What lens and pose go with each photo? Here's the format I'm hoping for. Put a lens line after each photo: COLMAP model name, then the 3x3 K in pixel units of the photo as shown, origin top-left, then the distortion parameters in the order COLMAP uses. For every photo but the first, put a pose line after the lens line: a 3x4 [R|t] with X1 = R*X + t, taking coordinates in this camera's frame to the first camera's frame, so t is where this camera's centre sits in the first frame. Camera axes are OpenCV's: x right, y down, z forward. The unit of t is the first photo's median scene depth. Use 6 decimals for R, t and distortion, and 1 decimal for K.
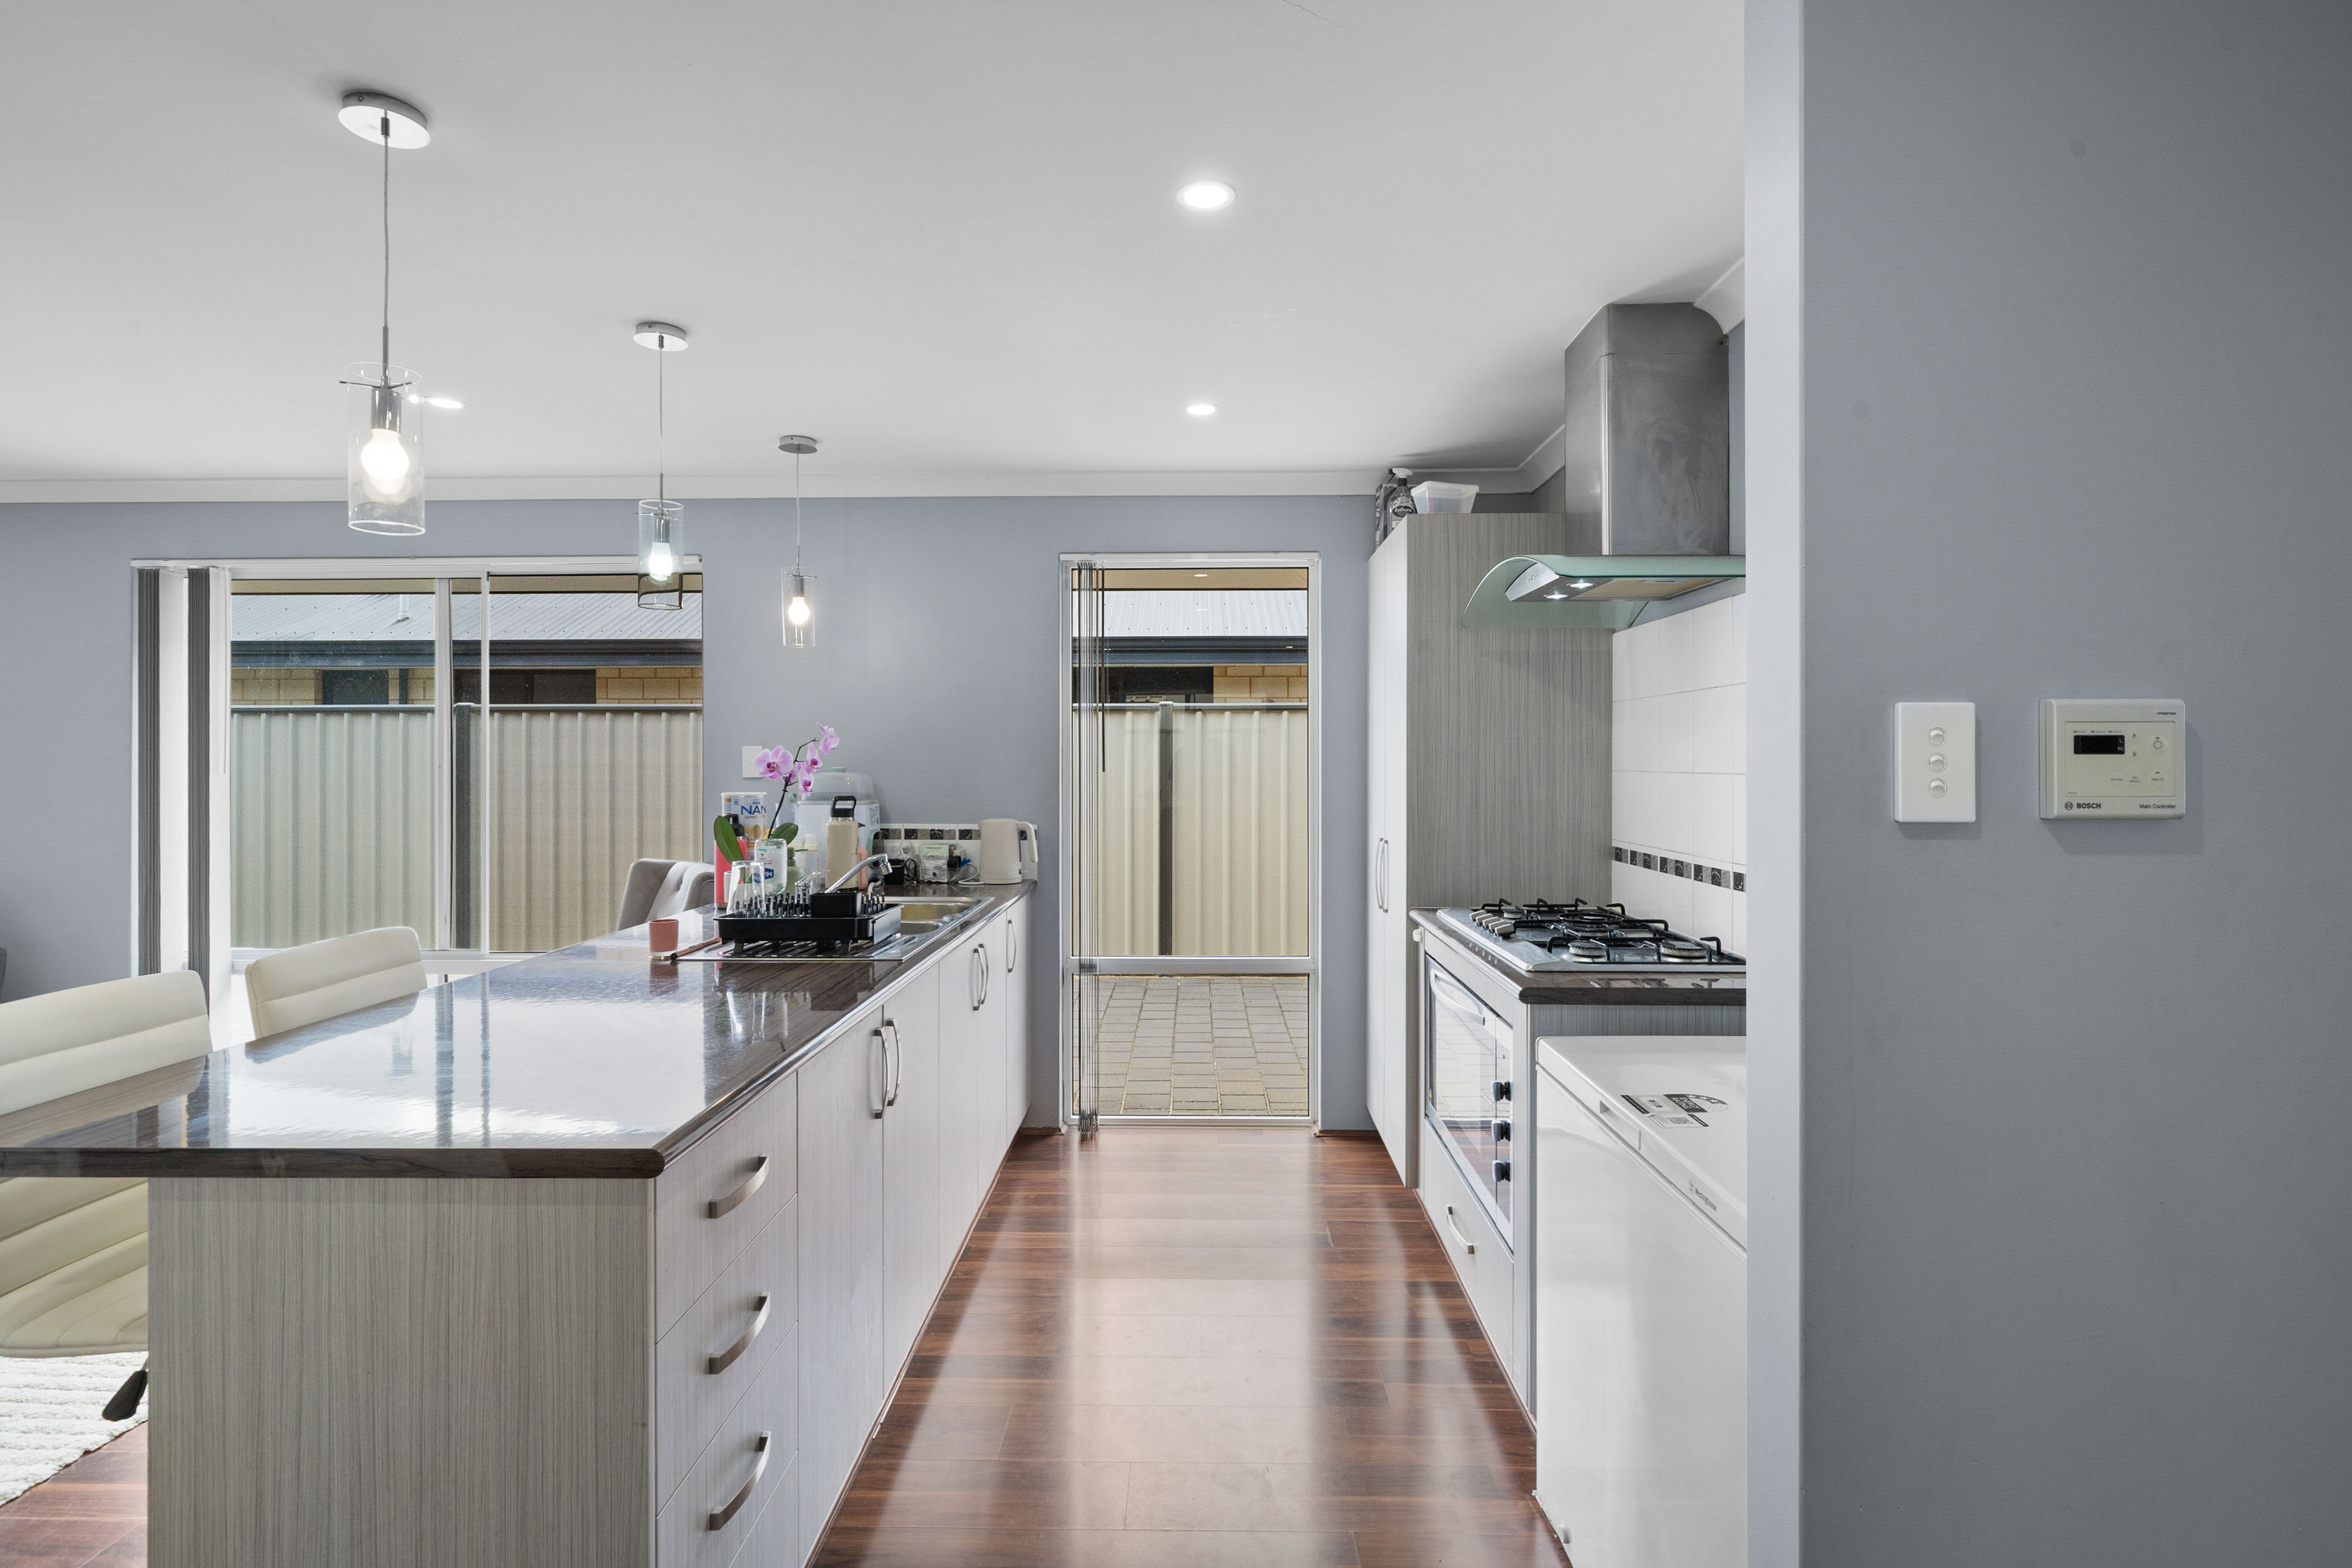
lens RADIAL K [[1100.6, 0, 1167.4], [0, 1100.6, 754.0], [0, 0, 1]] dist [-0.007018, 0.000718]
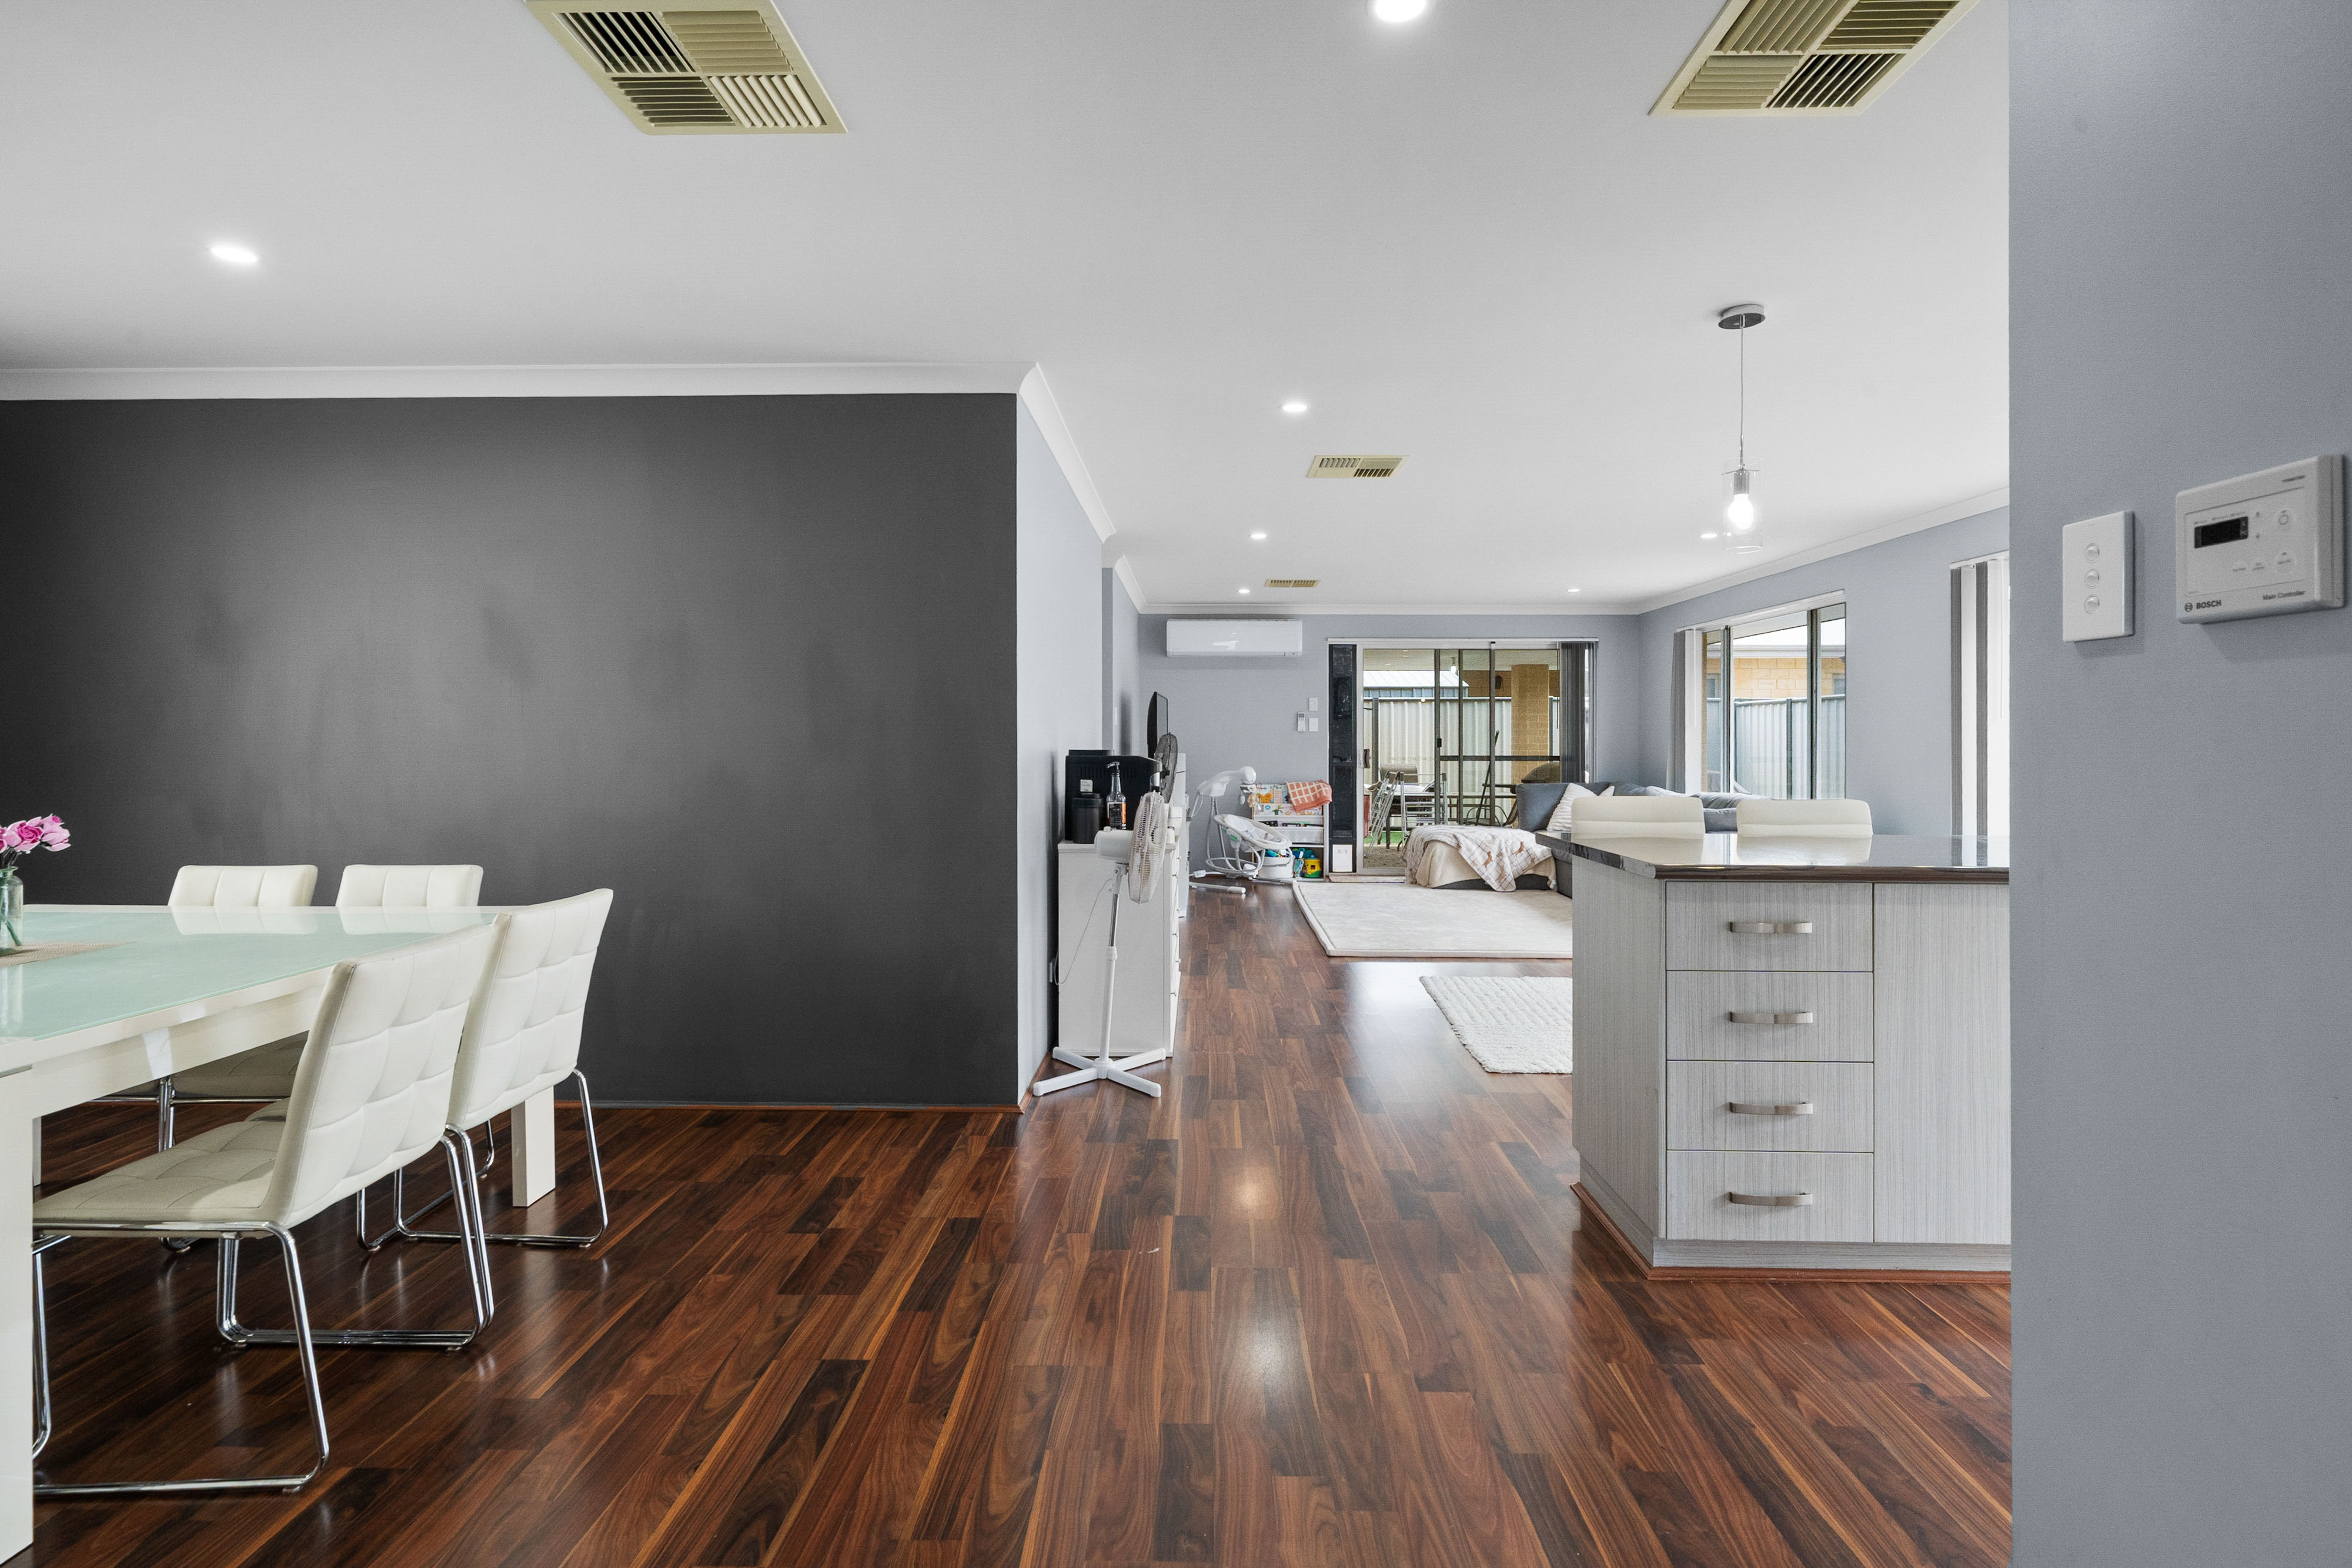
lens RADIAL K [[1100.6, 0, 1171.3], [0, 1100.6, 738.2], [0, 0, 1]] dist [-0.007018, 0.000718]
pose [[-0.017064, 0.001029, -0.999854, 0.474160], [-0.000421, 0.999999, 0.001036, 0.041936], [0.999854, 0.000439, -0.017064, 0.053198]]
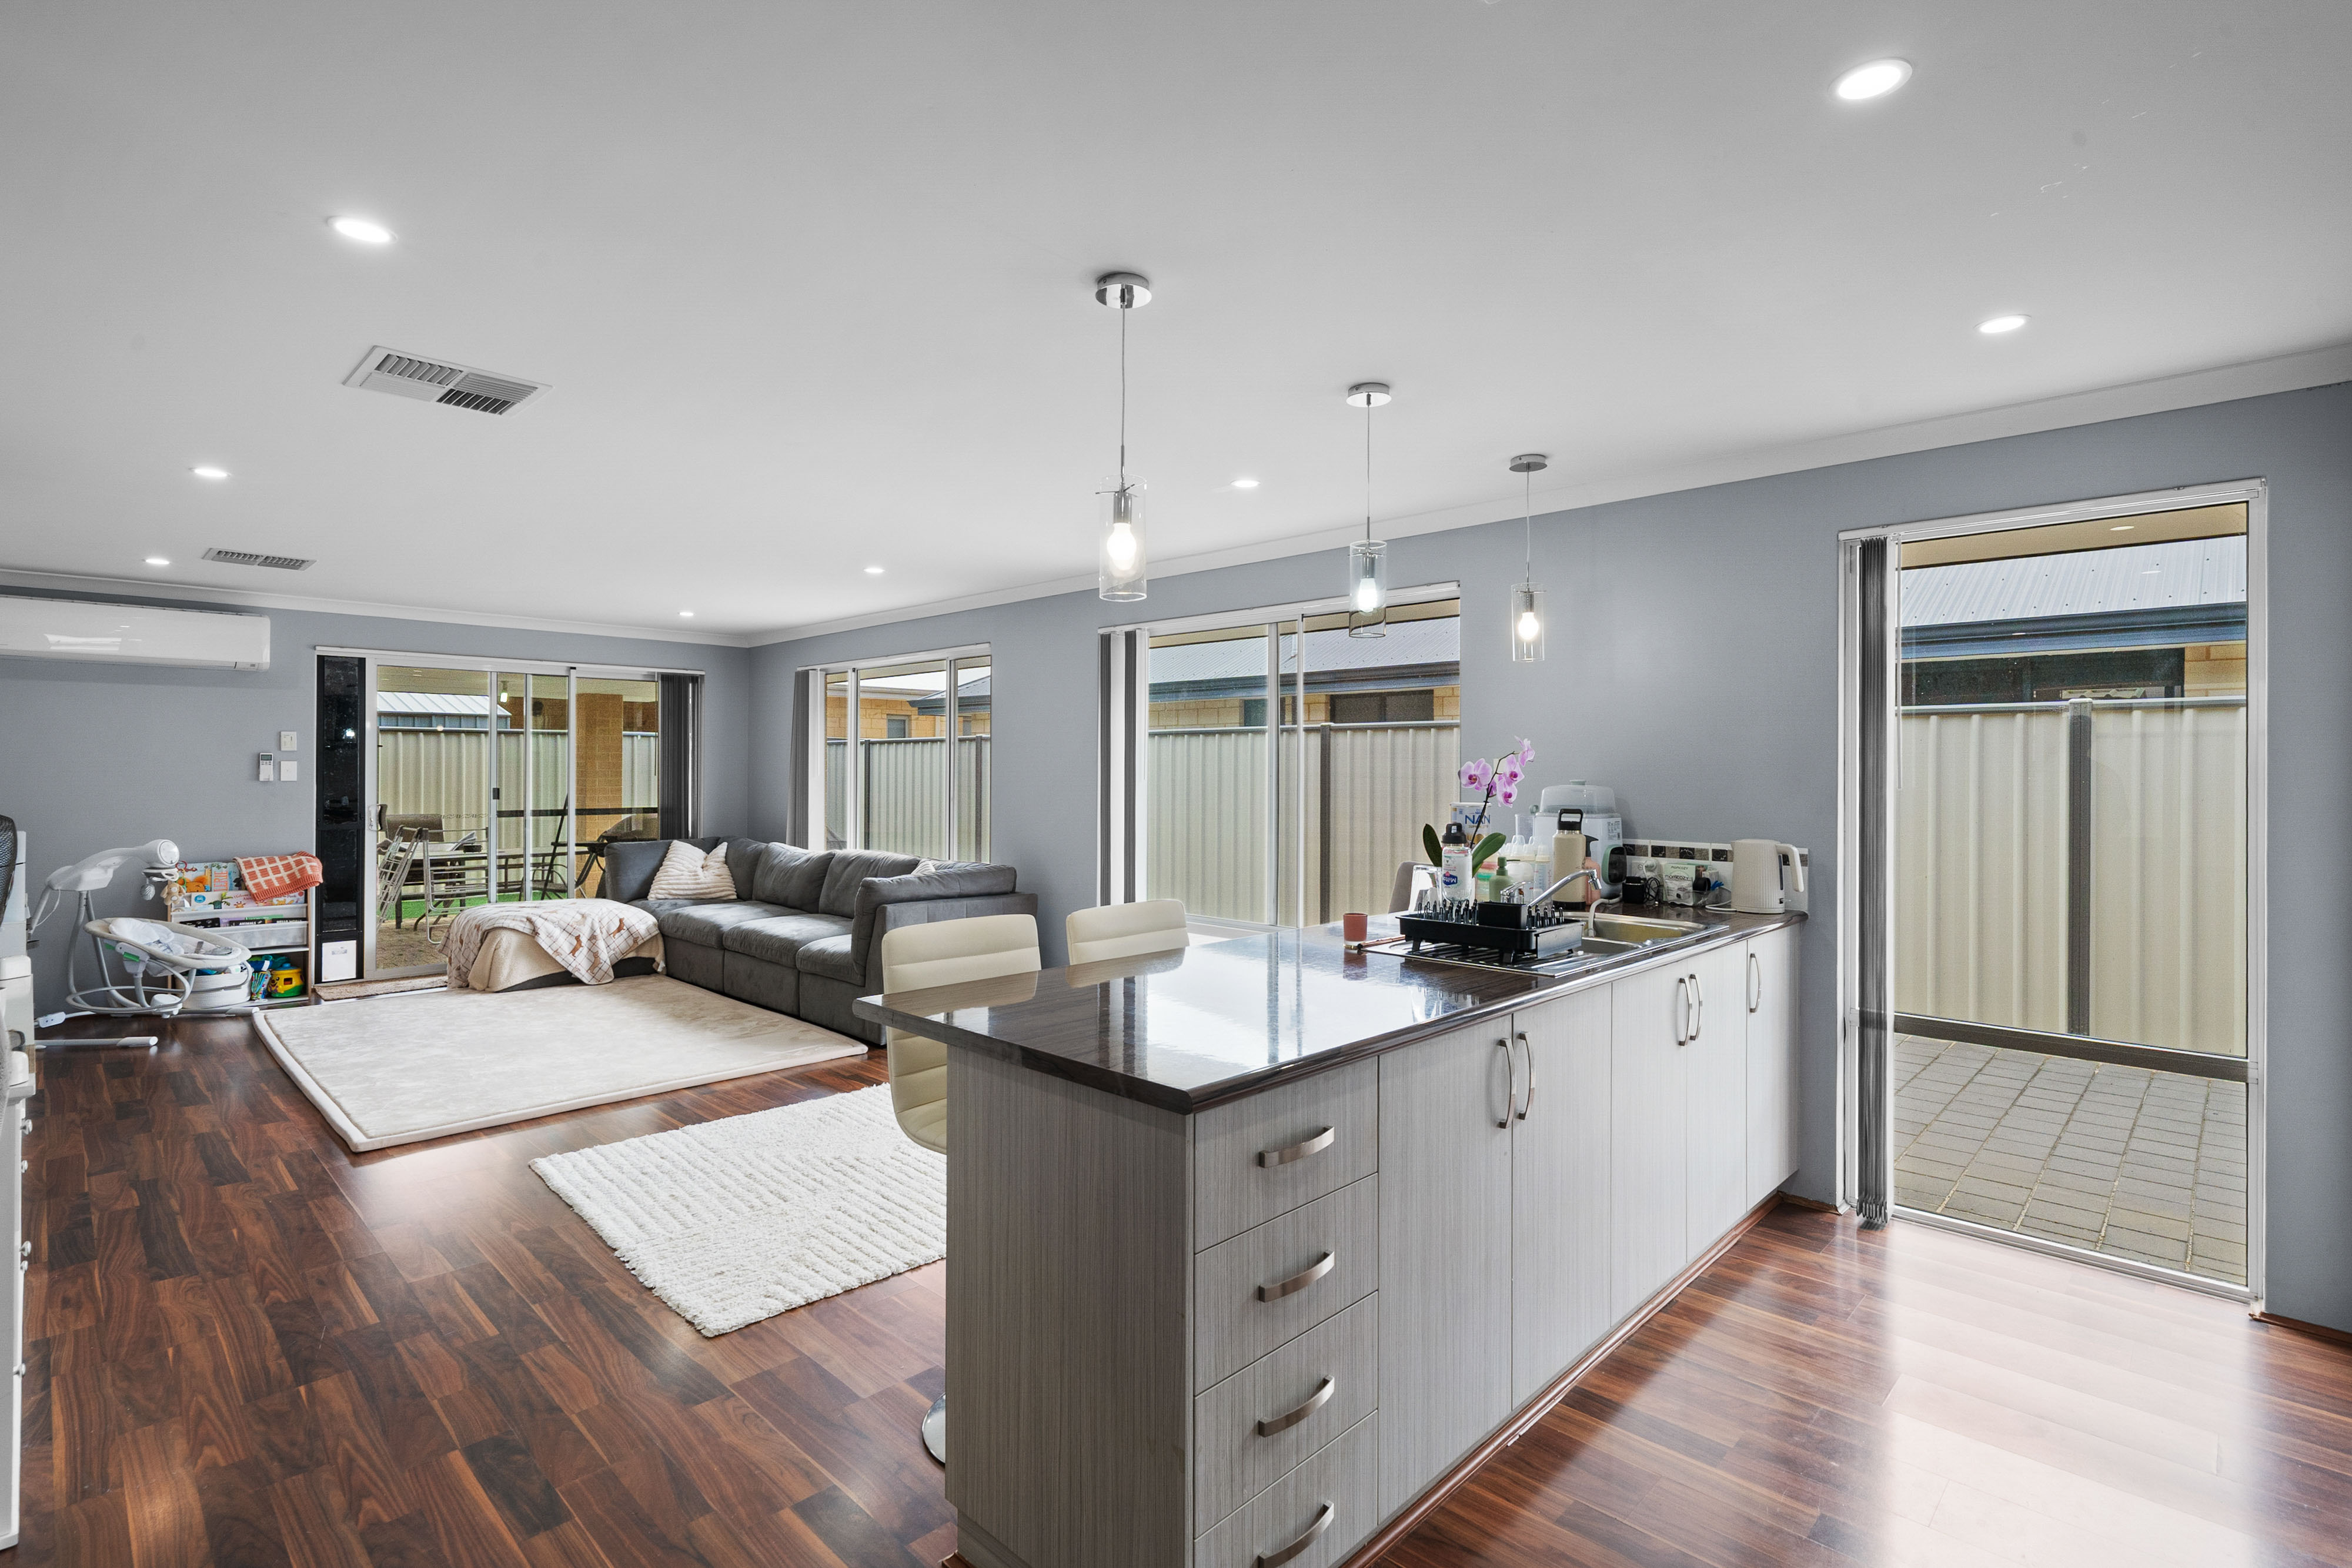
lens RADIAL K [[1100.6, 0, 1180.7], [0, 1100.6, 759.1], [0, 0, 1]] dist [-0.007018, 0.000718]
pose [[0.731415, -0.002932, -0.681927, 0.112961], [-0.001517, 0.999981, -0.005926, -0.000329], [0.681931, 0.005369, 0.731396, 0.031891]]
